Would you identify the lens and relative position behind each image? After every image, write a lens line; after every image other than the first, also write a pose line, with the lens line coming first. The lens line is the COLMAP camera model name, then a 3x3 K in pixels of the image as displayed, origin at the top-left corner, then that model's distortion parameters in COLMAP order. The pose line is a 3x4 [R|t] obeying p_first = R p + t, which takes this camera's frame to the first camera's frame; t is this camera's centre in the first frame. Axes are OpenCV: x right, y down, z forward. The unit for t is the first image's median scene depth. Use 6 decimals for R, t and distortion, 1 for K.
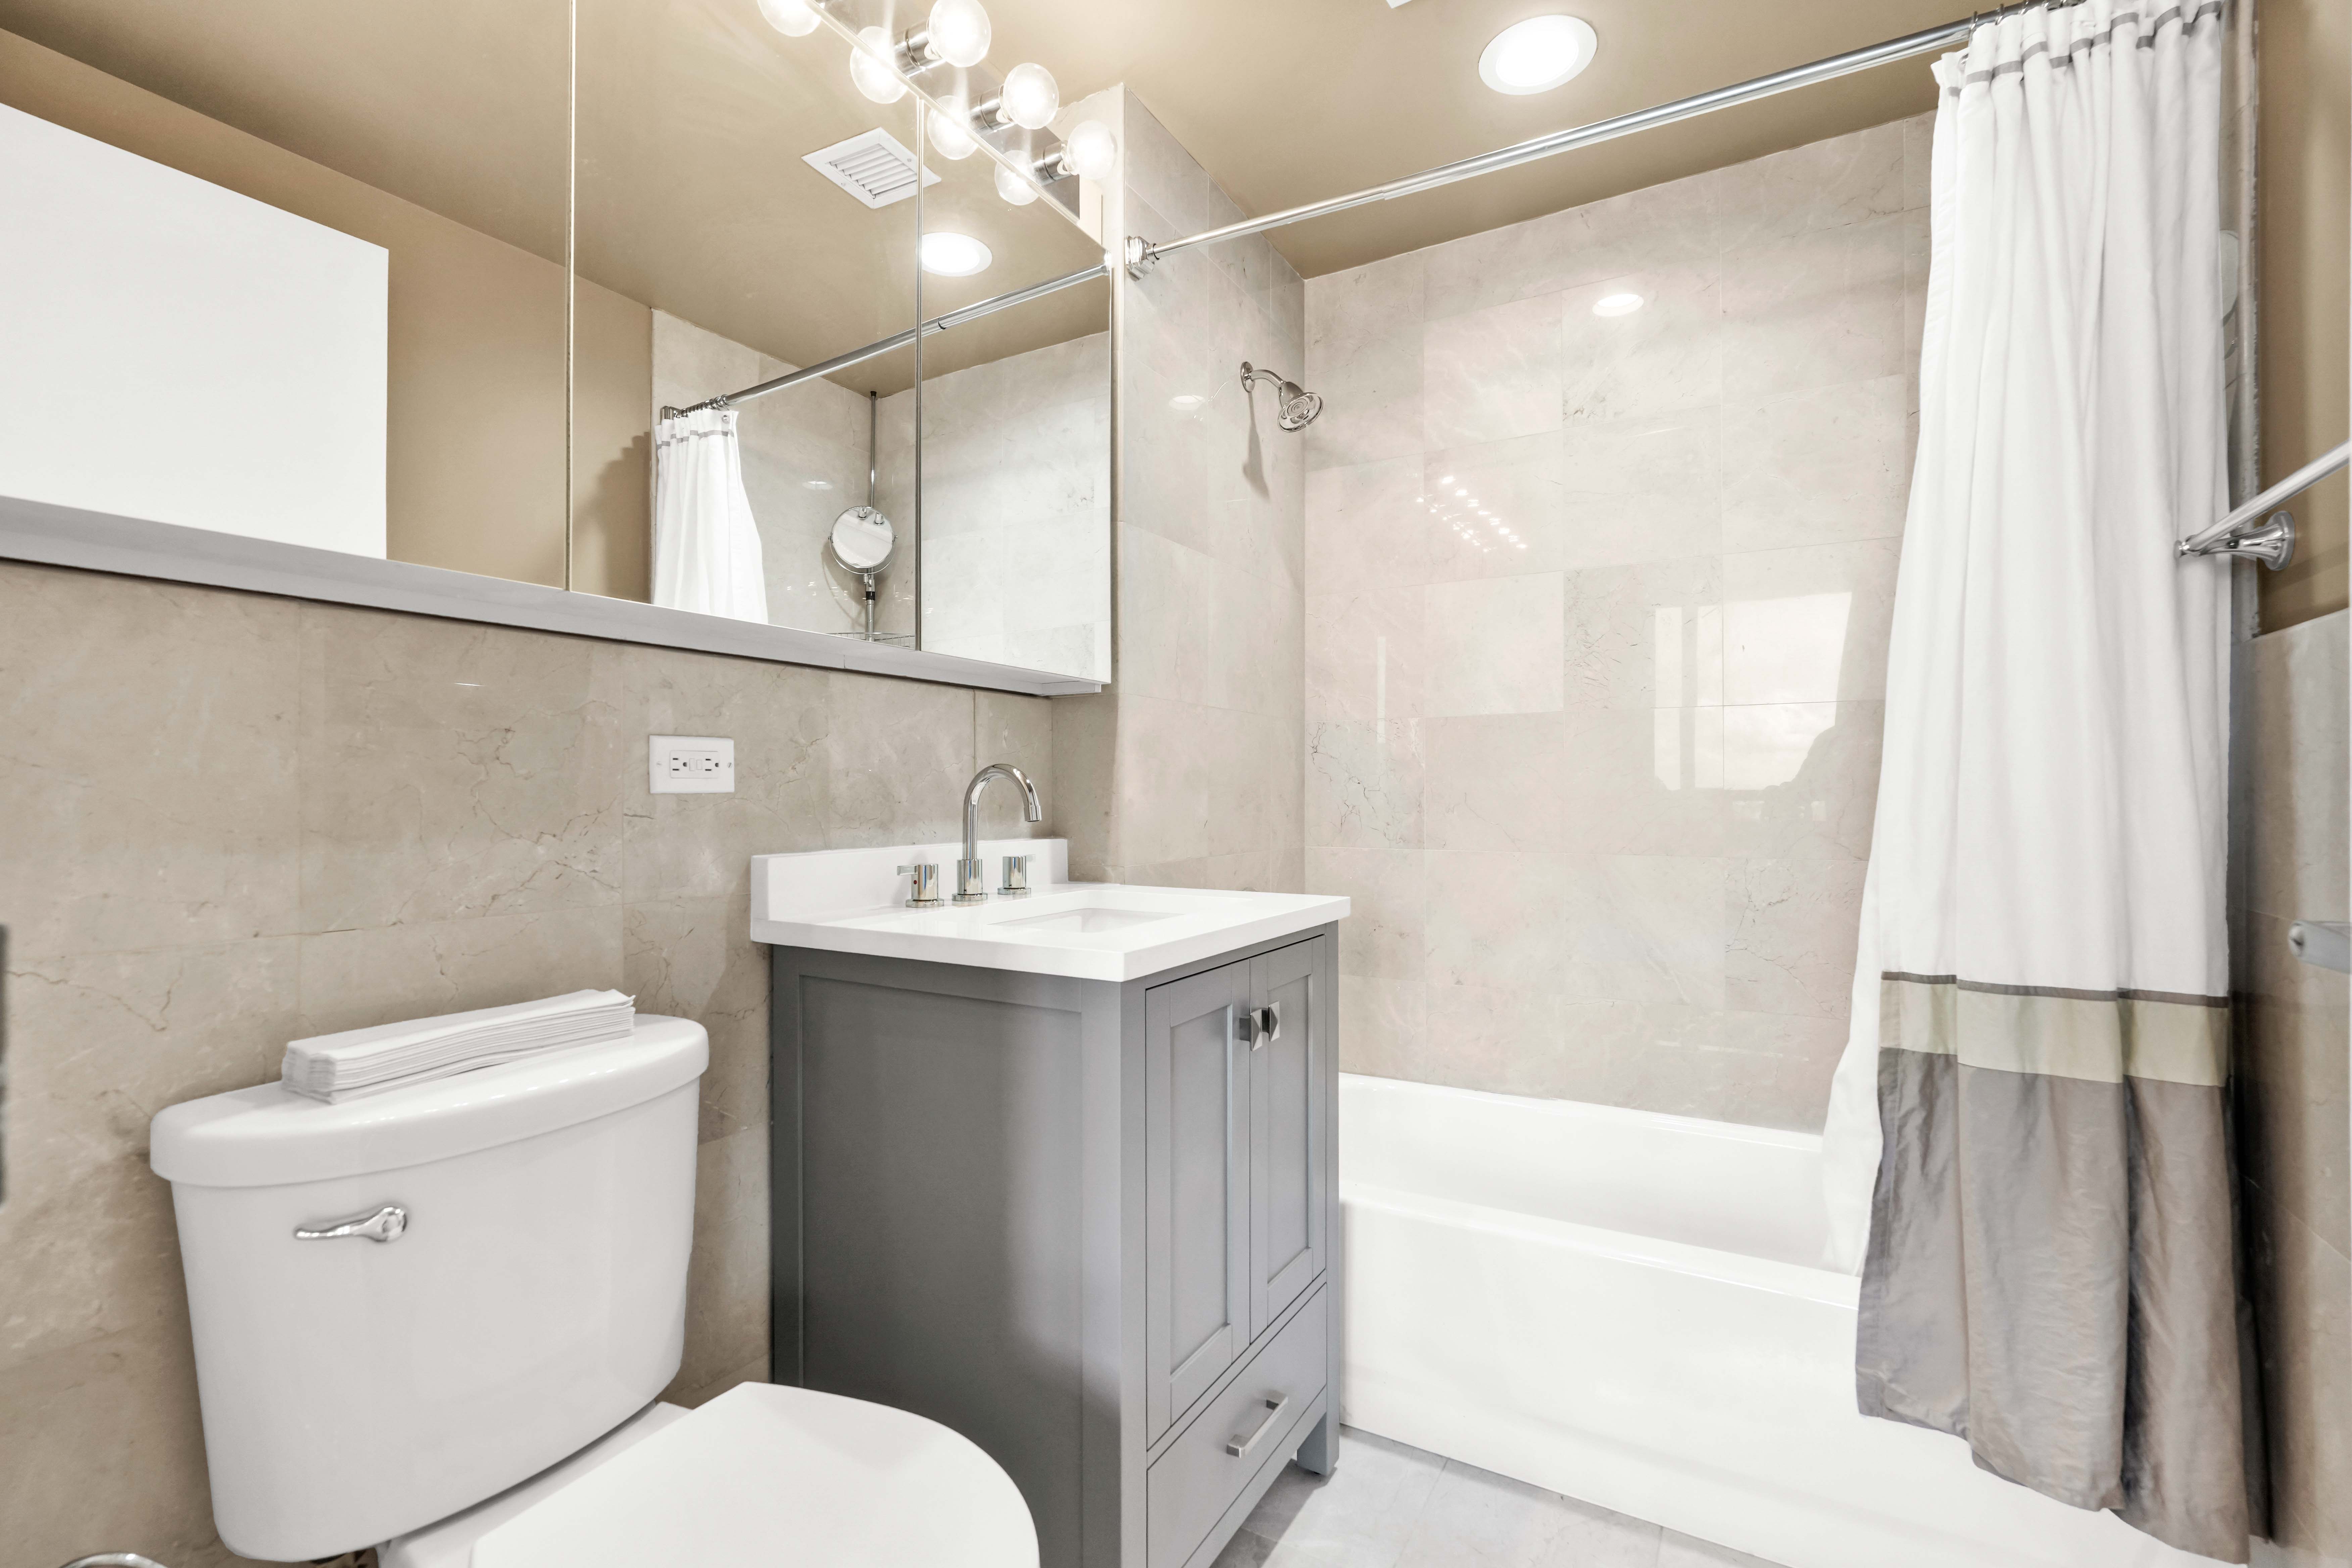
lens RADIAL K [[1041.4, 0, 1185.4], [0, 1041.4, 746.1], [0, 0, 1]] dist [-0.002160, 0.000499]
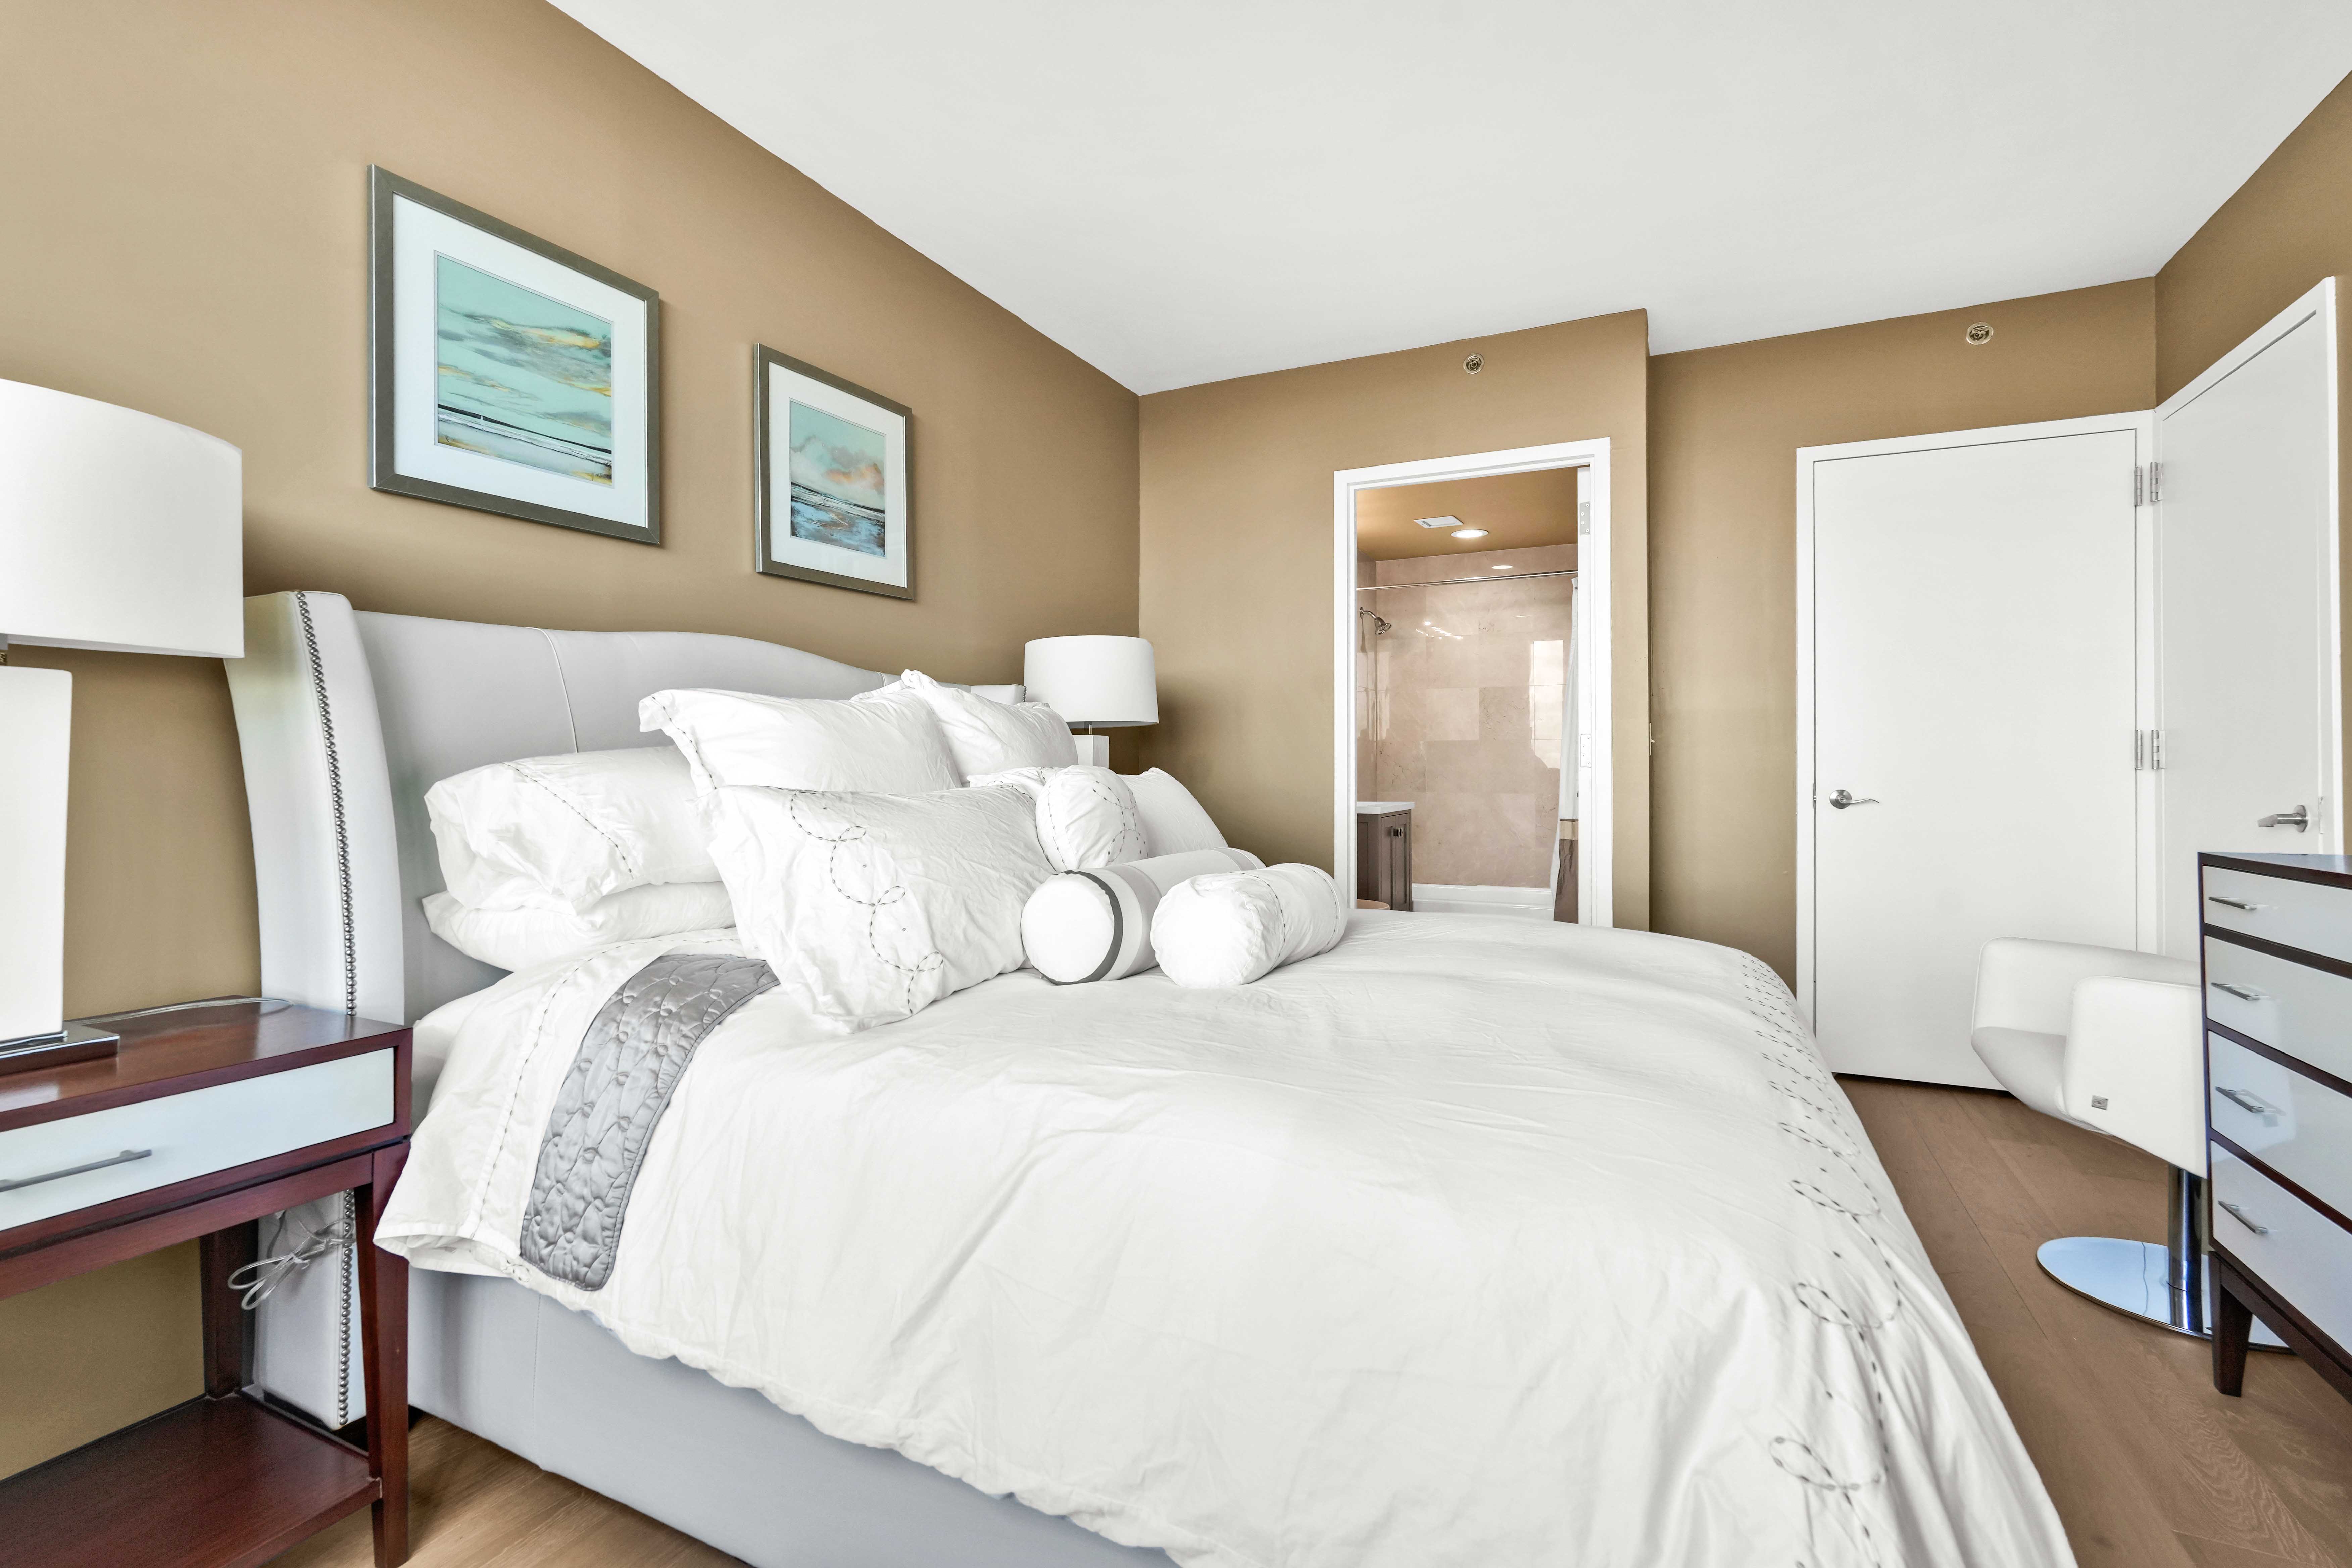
lens RADIAL K [[1039.9, 0, 1172.6], [0, 1039.9, 764.8], [0, 0, 1]] dist [-0.003054, -0.000020]
pose [[0.998996, -0.010393, 0.043579, -0.535389], [0.008469, 0.998991, 0.044101, -0.092309], [-0.043993, -0.043688, 0.998076, -1.620666]]
